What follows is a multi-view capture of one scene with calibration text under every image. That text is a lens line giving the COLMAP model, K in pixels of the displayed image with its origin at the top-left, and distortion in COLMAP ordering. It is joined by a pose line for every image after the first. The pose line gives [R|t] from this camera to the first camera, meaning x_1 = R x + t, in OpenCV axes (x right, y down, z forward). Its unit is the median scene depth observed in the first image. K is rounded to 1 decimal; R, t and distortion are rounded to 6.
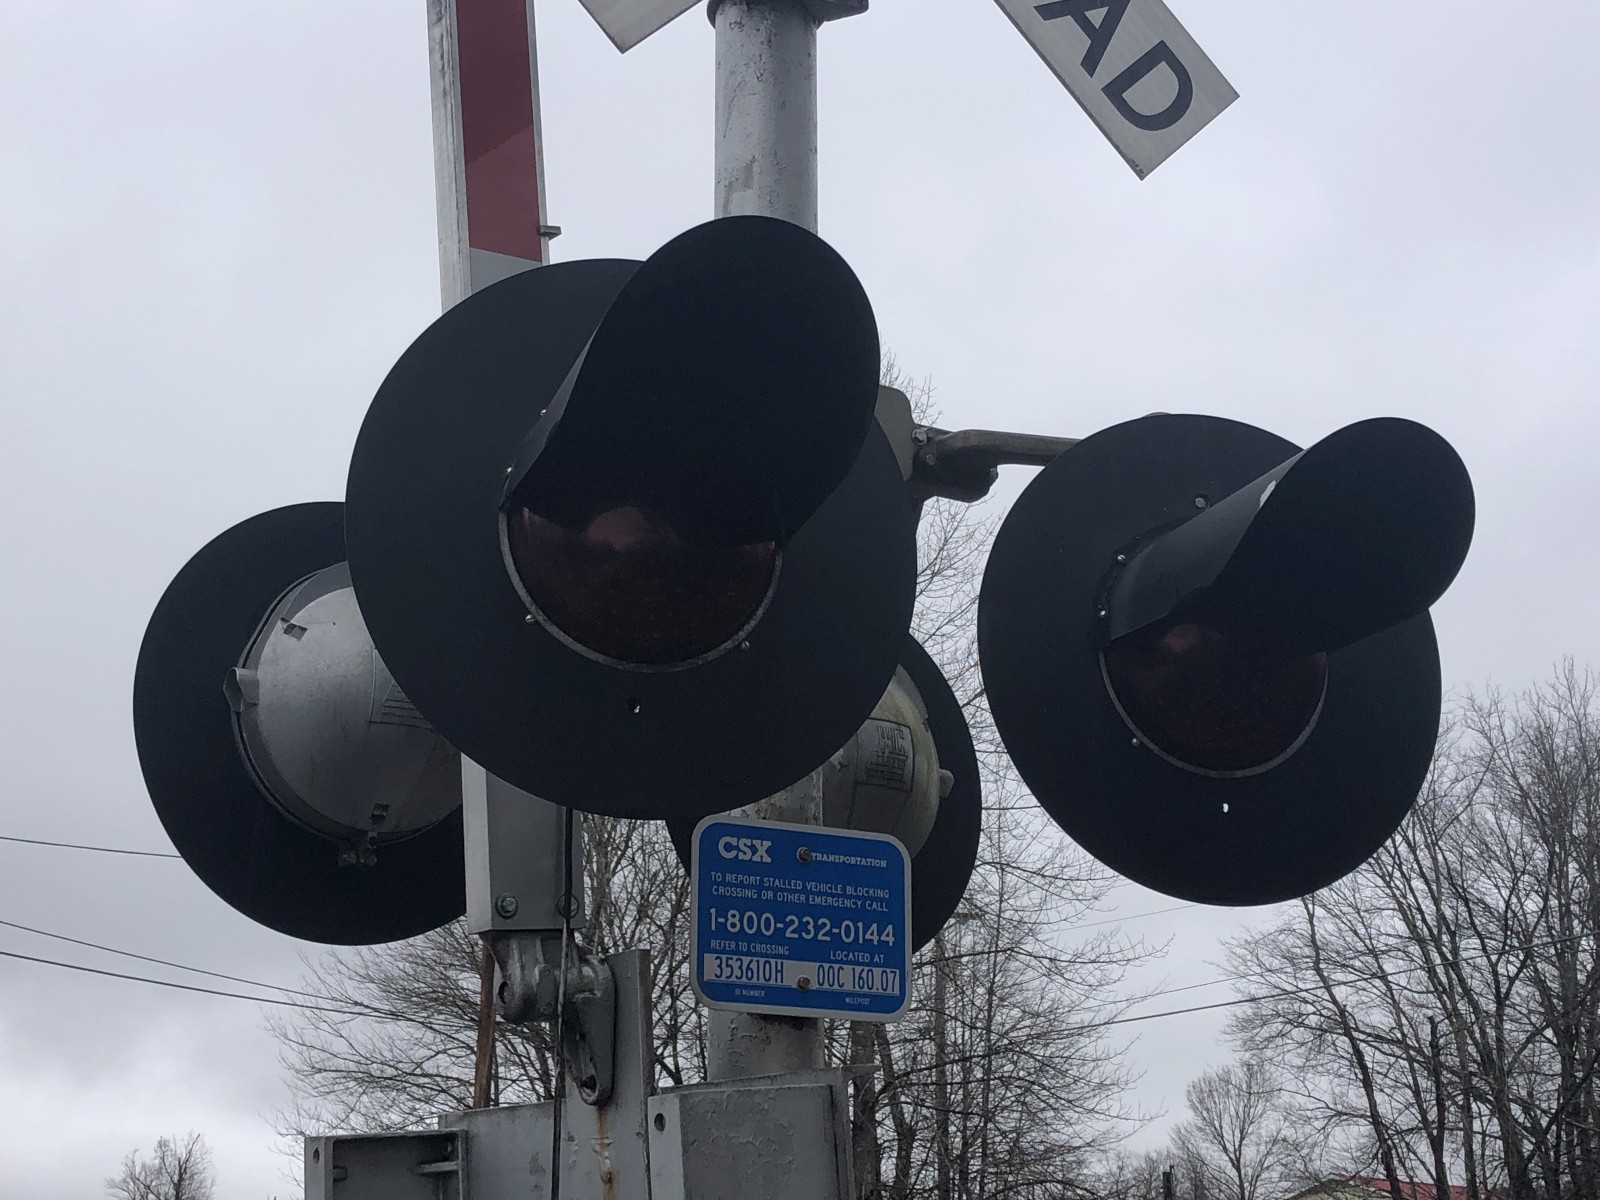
lens RADIAL K [[2221.4, 0, 772.4], [0, 2221.4, 600.4], [0, 0, 1]] dist [0.144288, -0.426771]
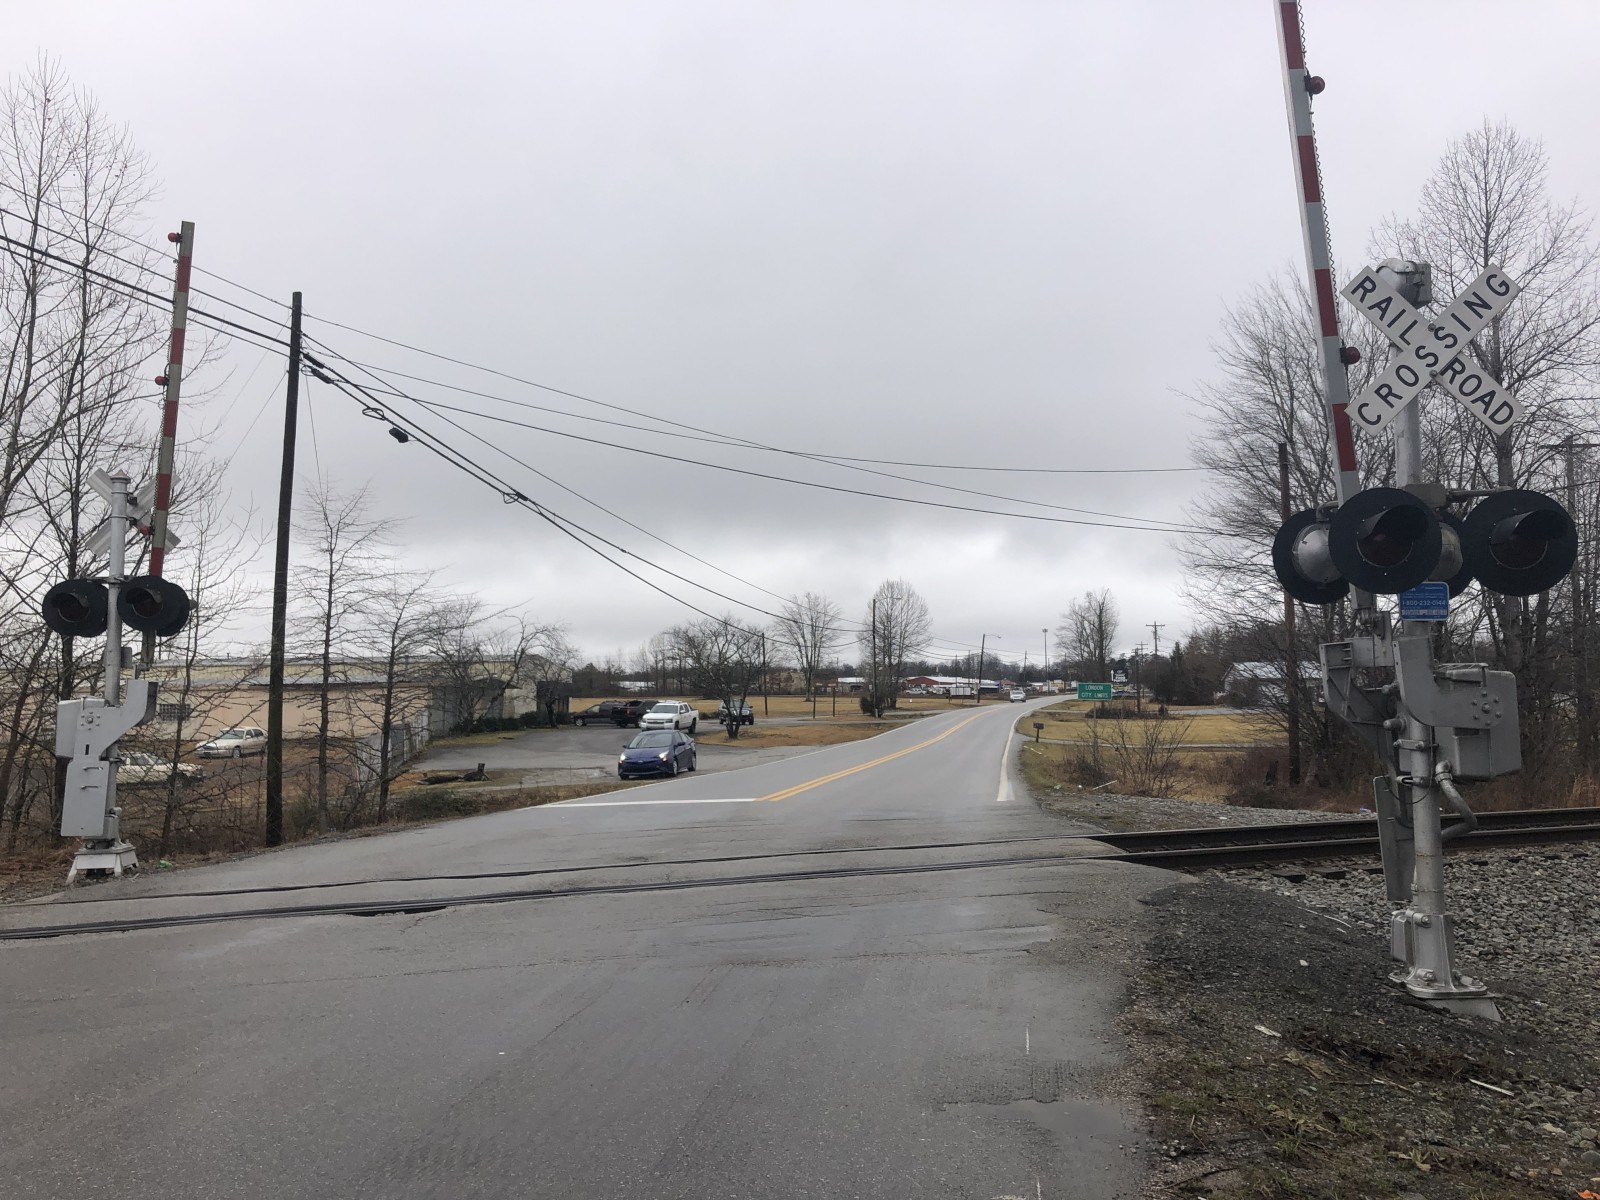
lens RADIAL K [[1324.1, 0, 793.7], [0, 1324.1, 565.4], [0, 0, 1]] dist [0.049807, -0.077580]
pose [[0.891716, -0.045892, -0.450262, 0.022948], [0.142539, 0.972696, 0.183150, -0.150671], [0.429563, -0.227498, 0.873911, -0.483850]]
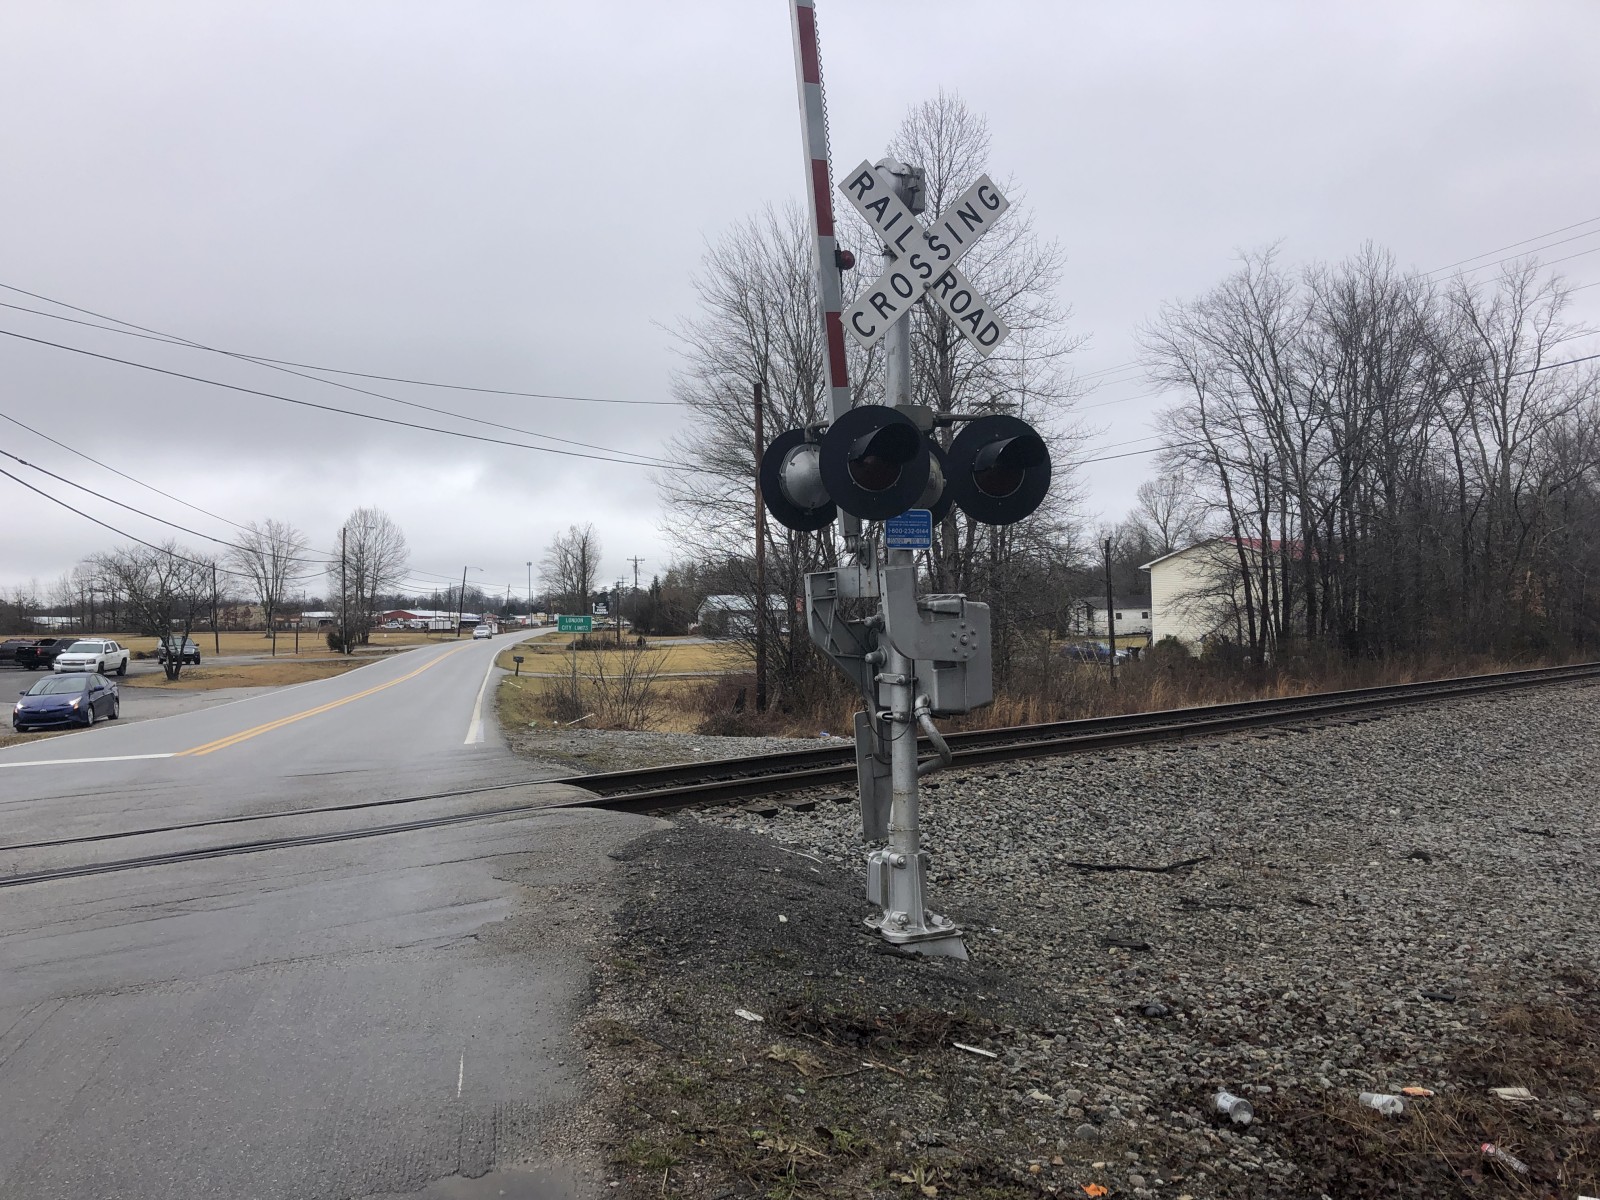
lens RADIAL K [[1306.2, 0, 800.0], [0, 1306.2, 600.0], [0, 0, 1]] dist [0.088112, -0.006122]
pose [[0.996812, -0.011734, -0.078918, 0.000484], [0.034351, 0.955871, 0.291771, -0.117930], [0.072012, -0.293551, 0.953227, -0.379082]]
